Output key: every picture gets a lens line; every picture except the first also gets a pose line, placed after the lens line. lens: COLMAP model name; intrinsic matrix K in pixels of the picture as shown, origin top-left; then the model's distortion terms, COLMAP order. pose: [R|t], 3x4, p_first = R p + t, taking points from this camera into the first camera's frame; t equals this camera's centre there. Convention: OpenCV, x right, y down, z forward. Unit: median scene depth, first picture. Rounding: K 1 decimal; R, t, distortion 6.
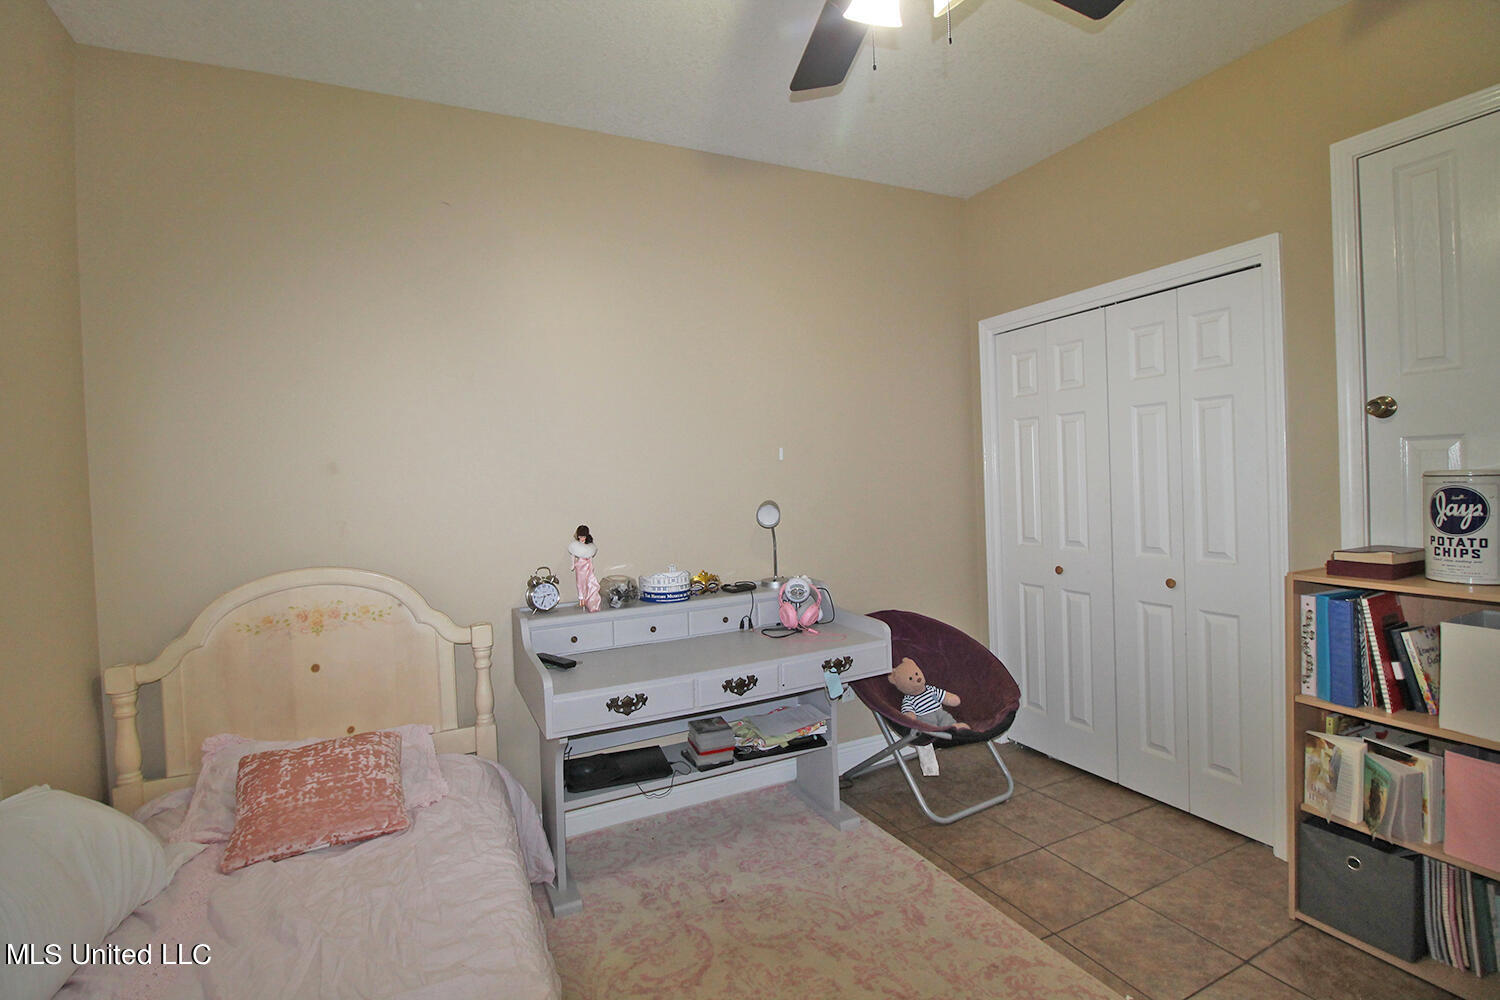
lens RADIAL K [[719.9, 0, 759.1], [0, 719.9, 485.4], [0, 0, 1]] dist [-0.001396, -0.000545]
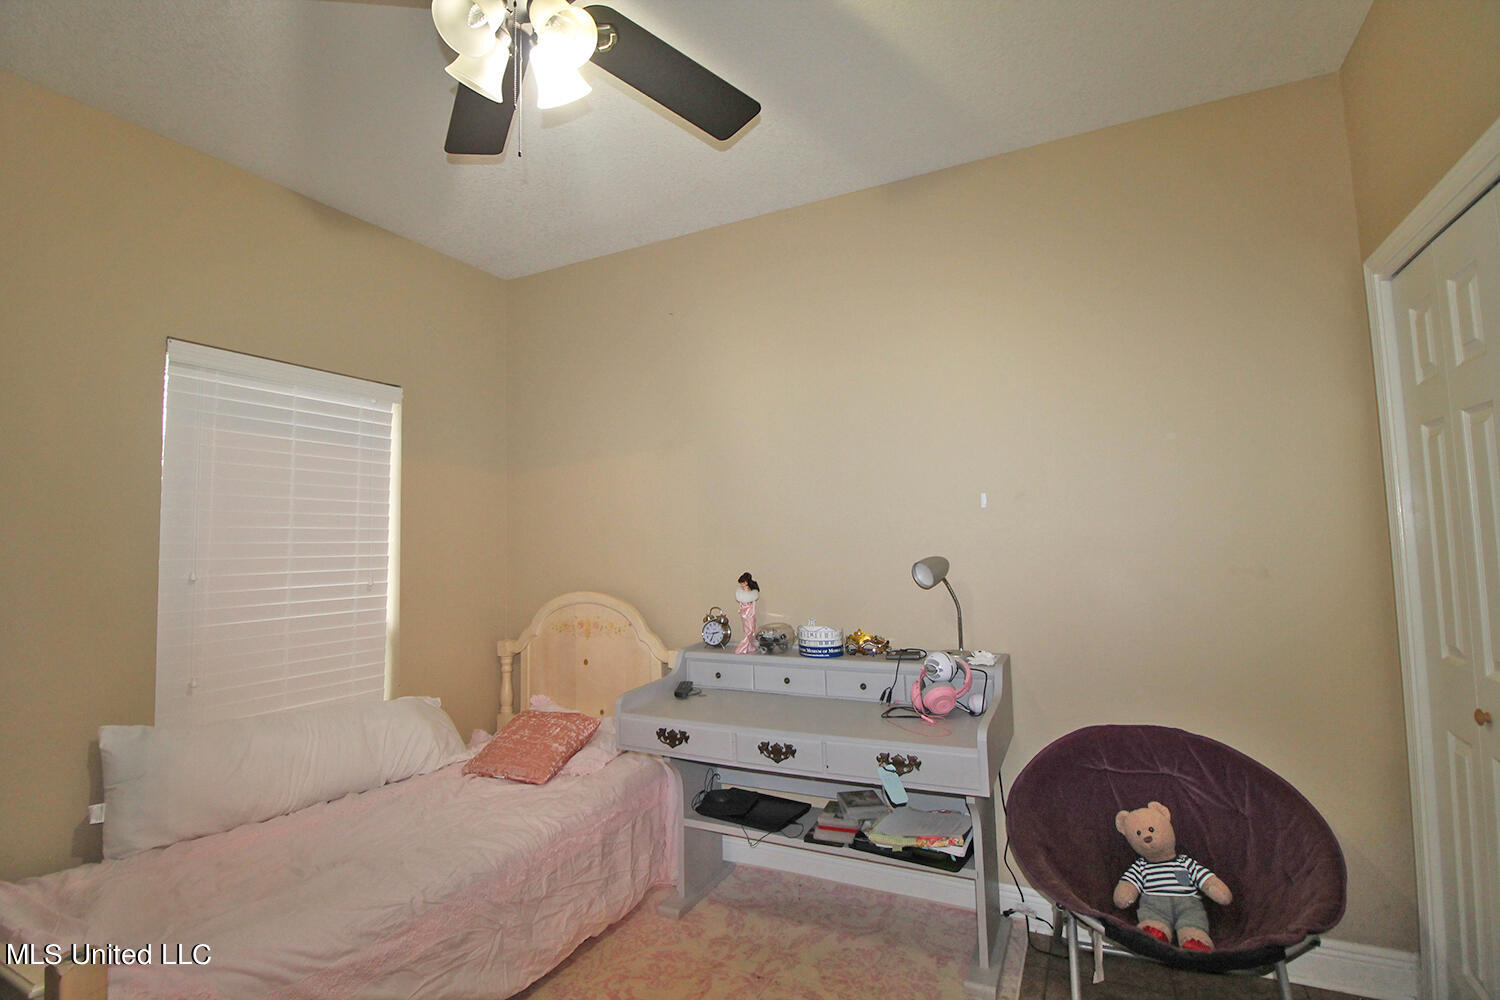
lens RADIAL K [[724.6, 0, 736.9], [0, 724.6, 479.5], [0, 0, 1]] dist [0.000621, -0.013487]
pose [[0.586199, -0.045692, -0.808878, 0.646618], [-0.006001, 0.998136, -0.060733, -0.018310], [0.810145, 0.040456, 0.584832, 0.344629]]
